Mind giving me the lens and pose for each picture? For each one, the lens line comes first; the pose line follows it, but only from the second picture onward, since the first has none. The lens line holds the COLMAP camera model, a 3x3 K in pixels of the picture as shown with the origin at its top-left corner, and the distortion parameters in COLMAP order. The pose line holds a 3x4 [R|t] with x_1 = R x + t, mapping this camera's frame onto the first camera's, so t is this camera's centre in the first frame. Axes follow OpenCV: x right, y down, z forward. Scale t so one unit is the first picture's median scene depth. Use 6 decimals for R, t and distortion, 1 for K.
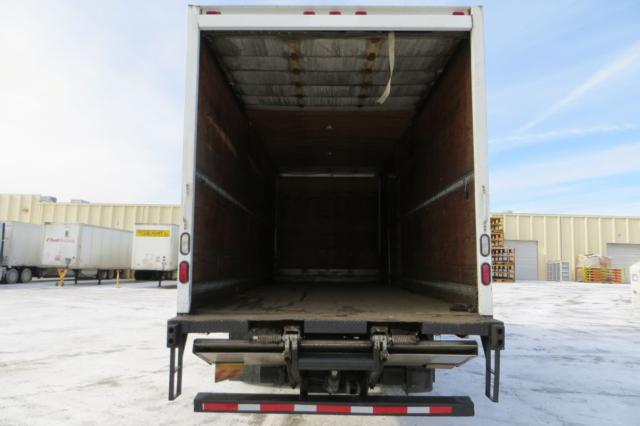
lens RADIAL K [[484.4, 0, 320.0], [0, 484.4, 213.0], [0, 0, 1]] dist [-0.005719, 0.000666]
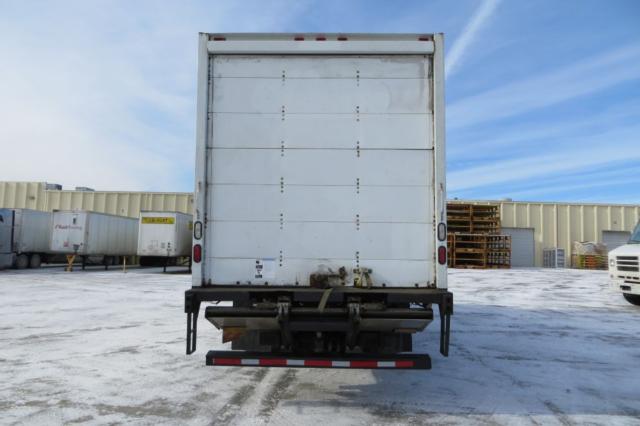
lens RADIAL K [[484.4, 0, 320.0], [0, 484.4, 213.0], [0, 0, 1]] dist [-0.005719, 0.000666]
pose [[0.999989, 0.001026, -0.004540, 0.023148], [-0.000906, 0.999650, 0.026434, -0.008338], [0.004566, -0.026430, 0.999640, -0.141588]]
